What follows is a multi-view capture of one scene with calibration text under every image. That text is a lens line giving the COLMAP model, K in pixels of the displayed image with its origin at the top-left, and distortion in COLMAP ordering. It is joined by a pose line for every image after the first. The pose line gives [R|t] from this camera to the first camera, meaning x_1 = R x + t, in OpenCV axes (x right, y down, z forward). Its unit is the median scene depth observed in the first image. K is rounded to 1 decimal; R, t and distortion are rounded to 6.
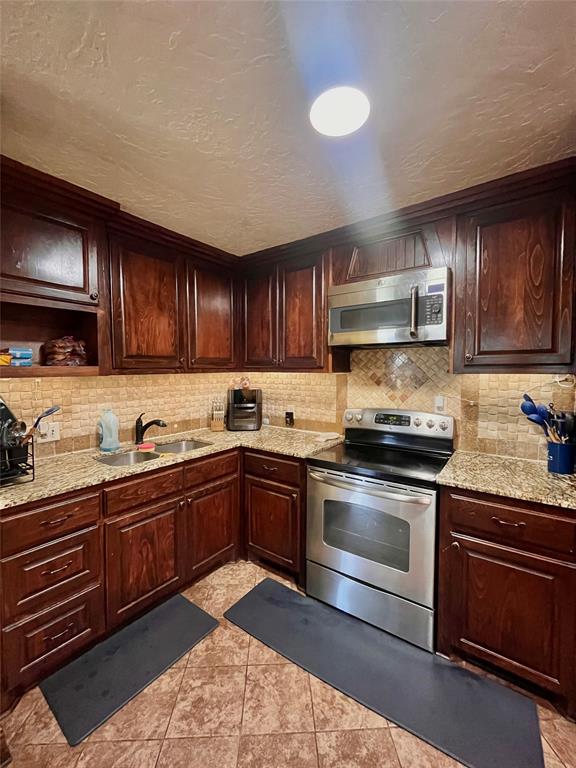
lens RADIAL K [[312.8, 0, 288.0], [0, 312.8, 384.0], [0, 0, 1]] dist [0.000805, 0.000053]
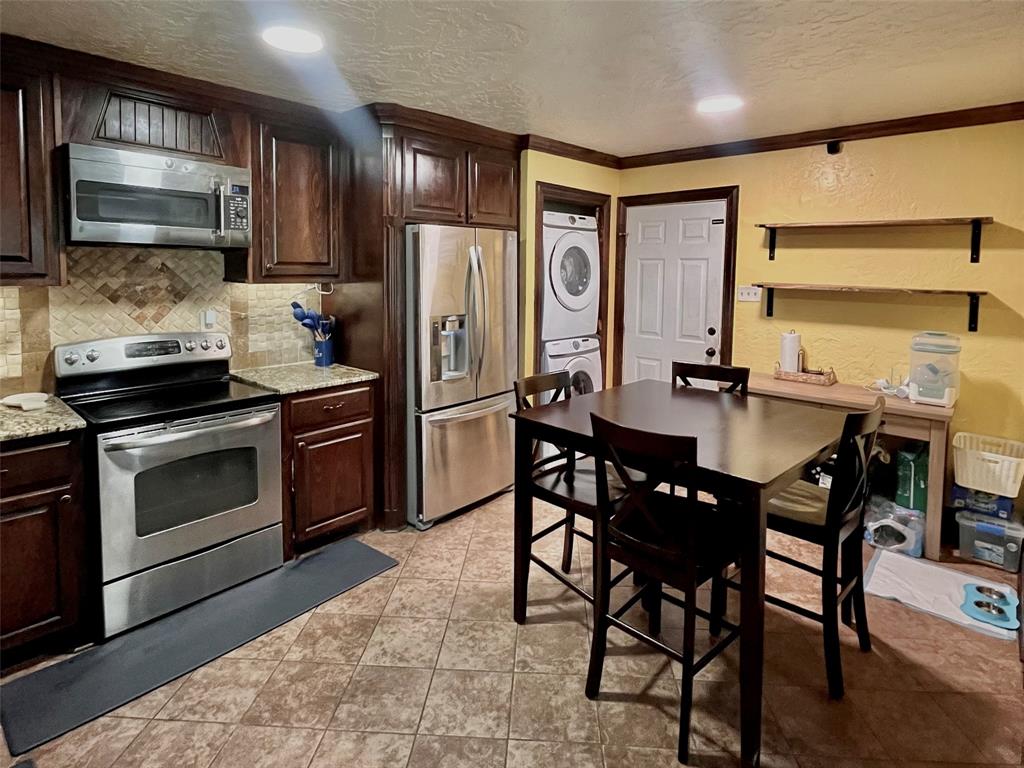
lens RADIAL K [[555.4, 0, 511.8], [0, 555.4, 310.9], [0, 0, 1]] dist [-0.001819, -0.000731]
pose [[0.099311, -0.067960, 0.992733, -0.845522], [0.031772, 0.997373, 0.065099, -0.029292], [-0.994549, 0.025076, 0.101209, 0.054970]]
